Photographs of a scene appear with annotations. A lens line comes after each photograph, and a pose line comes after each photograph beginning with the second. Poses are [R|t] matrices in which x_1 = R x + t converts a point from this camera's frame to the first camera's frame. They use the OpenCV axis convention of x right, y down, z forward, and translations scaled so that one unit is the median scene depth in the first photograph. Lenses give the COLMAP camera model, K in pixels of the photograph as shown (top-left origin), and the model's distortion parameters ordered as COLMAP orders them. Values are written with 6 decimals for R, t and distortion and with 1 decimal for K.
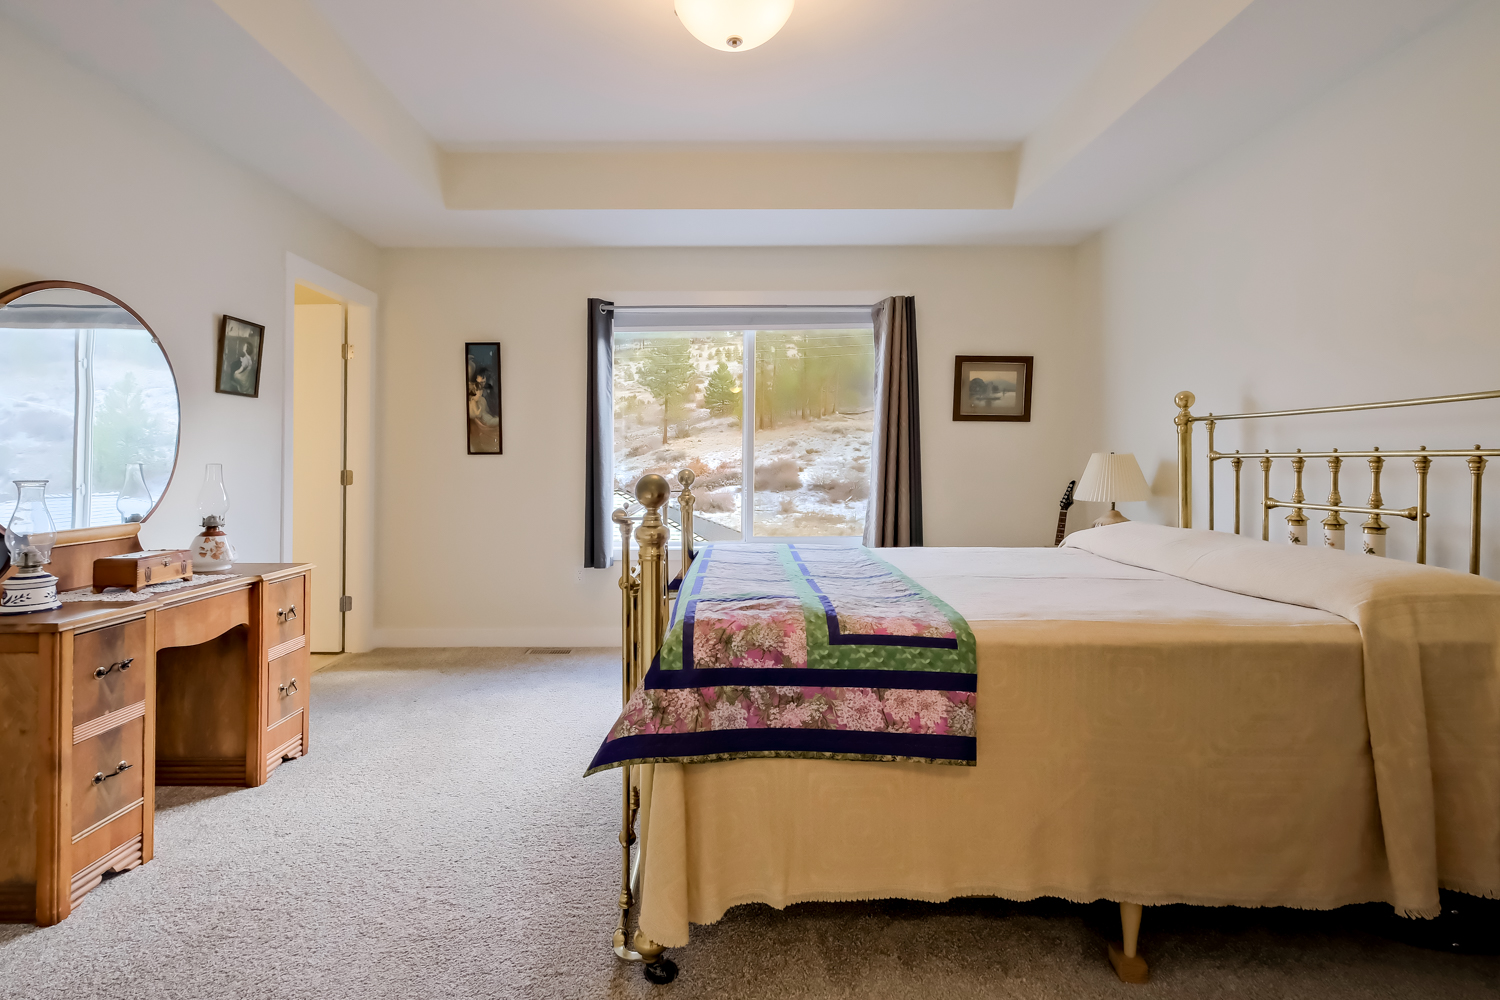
lens RADIAL K [[703.8, 0, 733.1], [0, 703.8, 480.4], [0, 0, 1]] dist [0.002625, -0.001229]
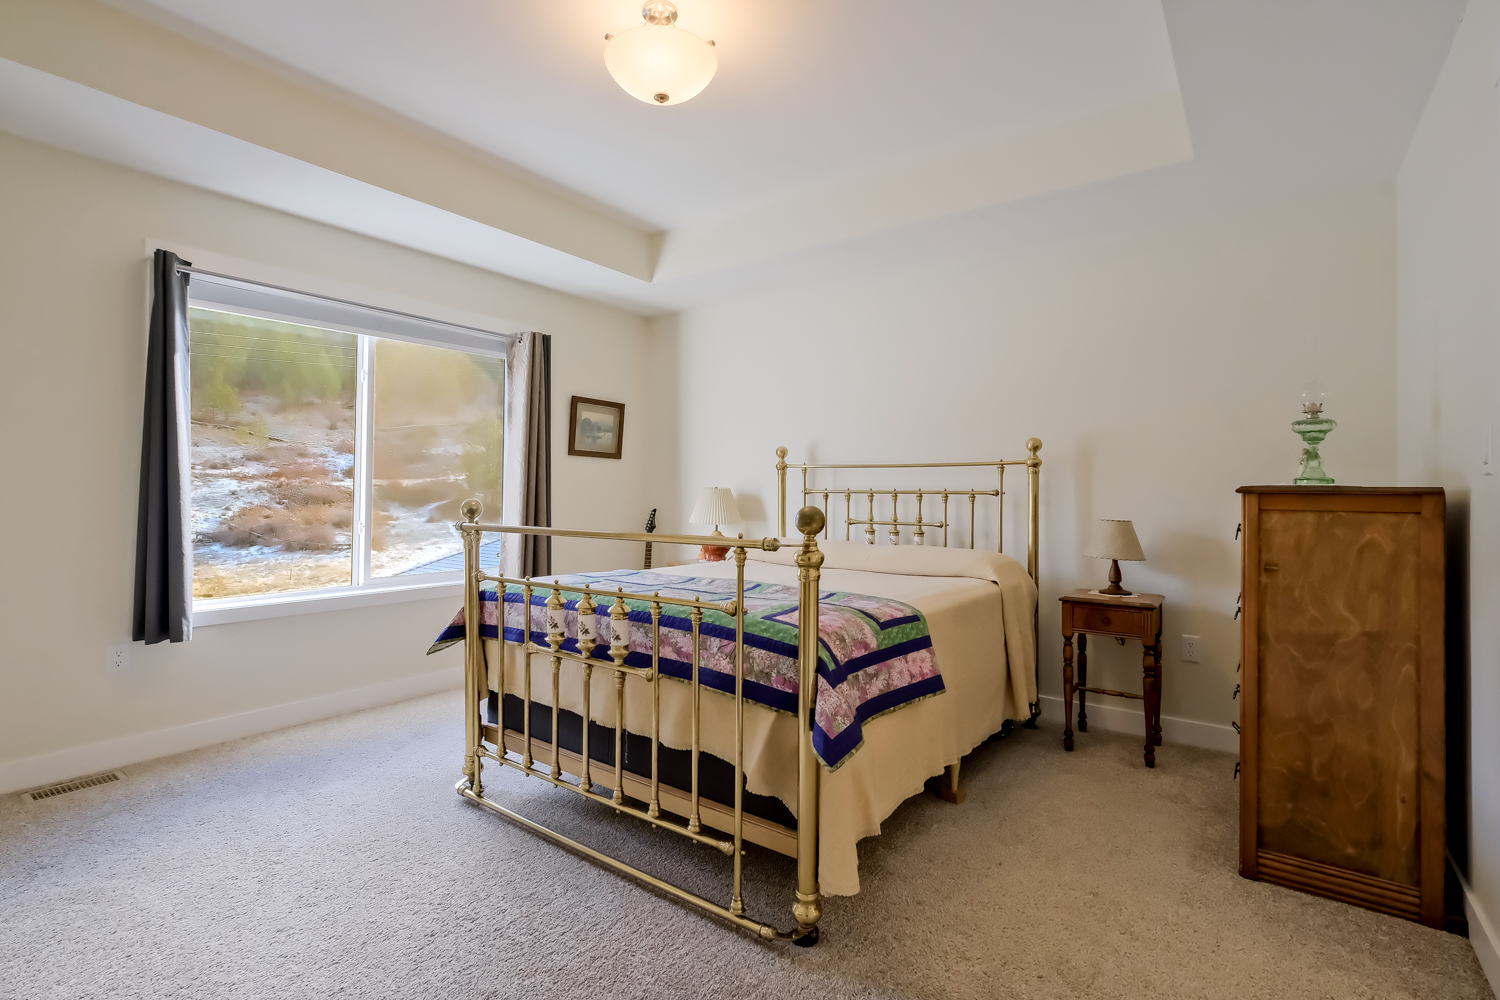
lens RADIAL K [[703.8, 0, 748.9], [0, 703.8, 495.4], [0, 0, 1]] dist [0.002625, -0.001229]
pose [[0.598079, 0.004390, 0.801425, -0.434812], [0.011975, 0.999824, -0.014414, -0.004616], [-0.801347, 0.018218, 0.597922, 0.150794]]
